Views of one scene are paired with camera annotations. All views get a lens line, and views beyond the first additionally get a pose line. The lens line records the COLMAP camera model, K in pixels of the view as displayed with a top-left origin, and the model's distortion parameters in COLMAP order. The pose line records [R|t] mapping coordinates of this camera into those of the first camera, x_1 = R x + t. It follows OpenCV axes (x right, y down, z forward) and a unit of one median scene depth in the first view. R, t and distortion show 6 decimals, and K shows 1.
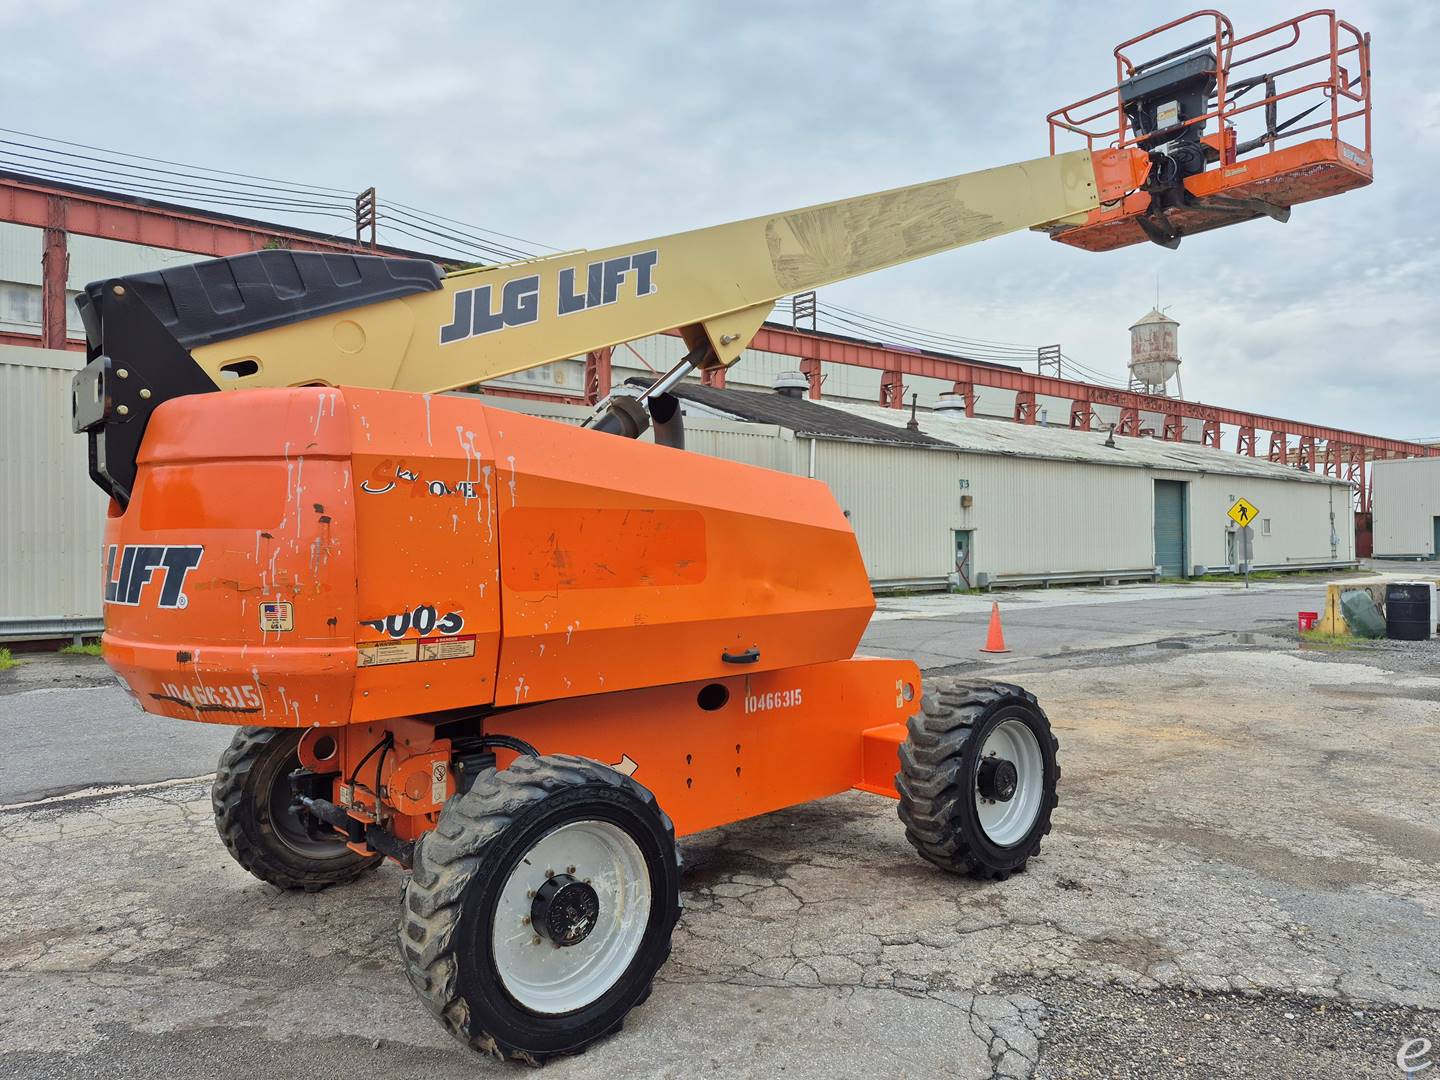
lens RADIAL K [[991.9, 0, 723.1], [0, 991.9, 556.2], [0, 0, 1]] dist [0.083656, -0.090312]
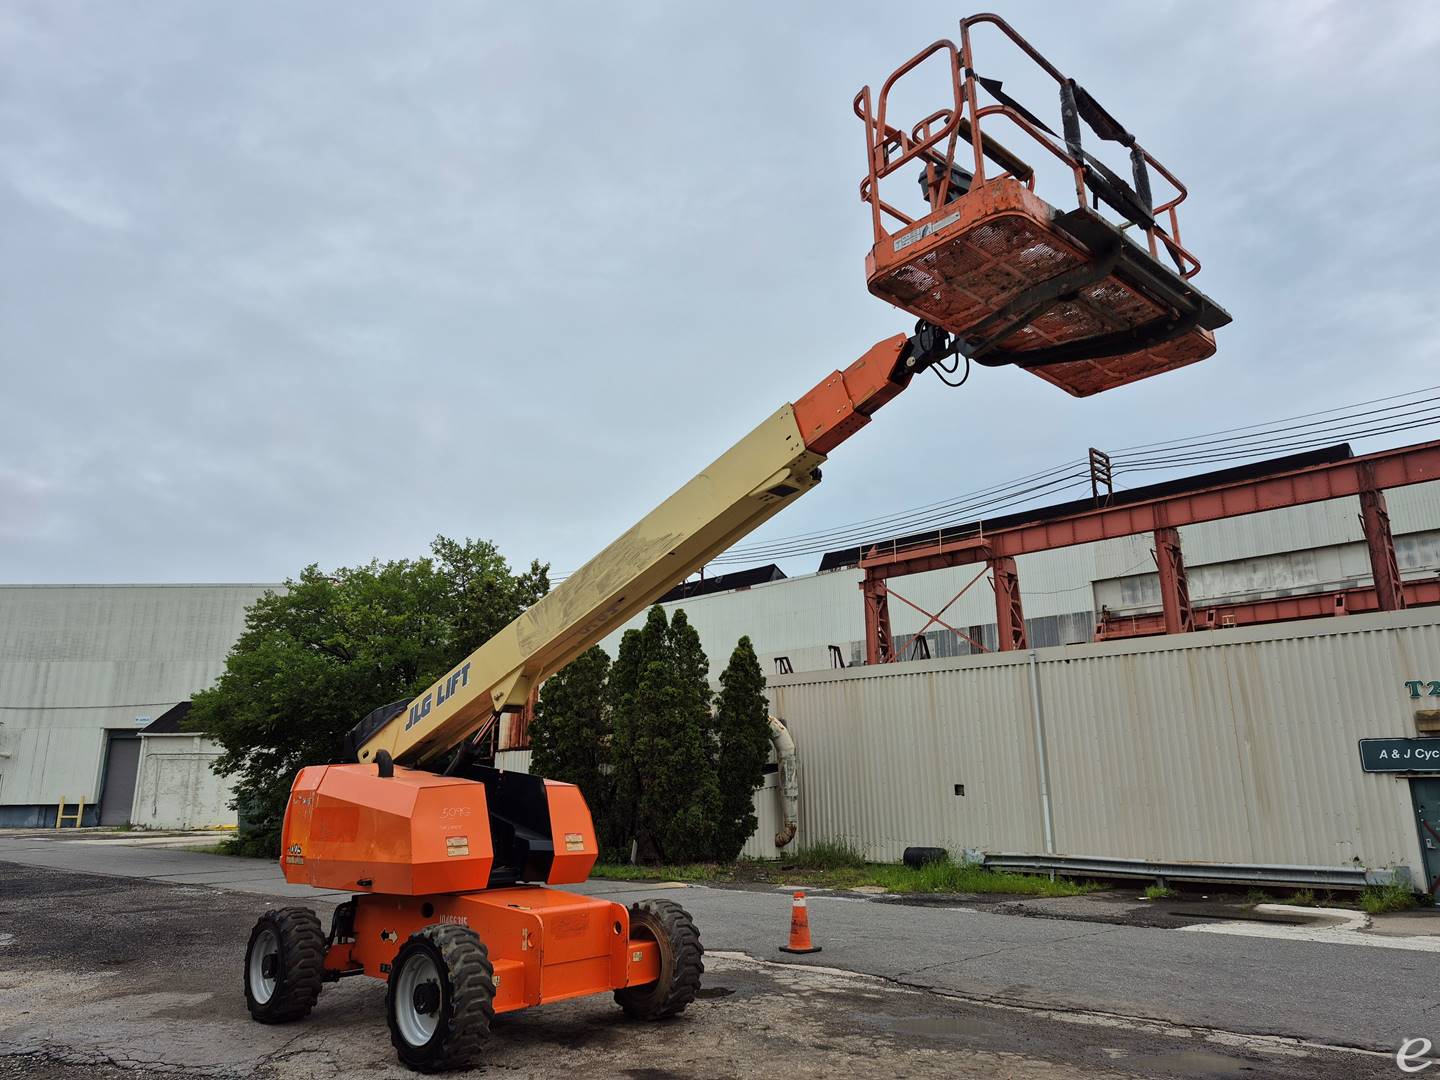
lens RADIAL K [[991.9, 0, 708.3], [0, 991.9, 542.7], [0, 0, 1]] dist [0.083656, -0.090312]
pose [[0.088744, -0.234802, -0.967984, 1.901322], [-0.004573, 0.971712, -0.236126, -0.073038], [0.996044, 0.025381, 0.085160, 1.279135]]
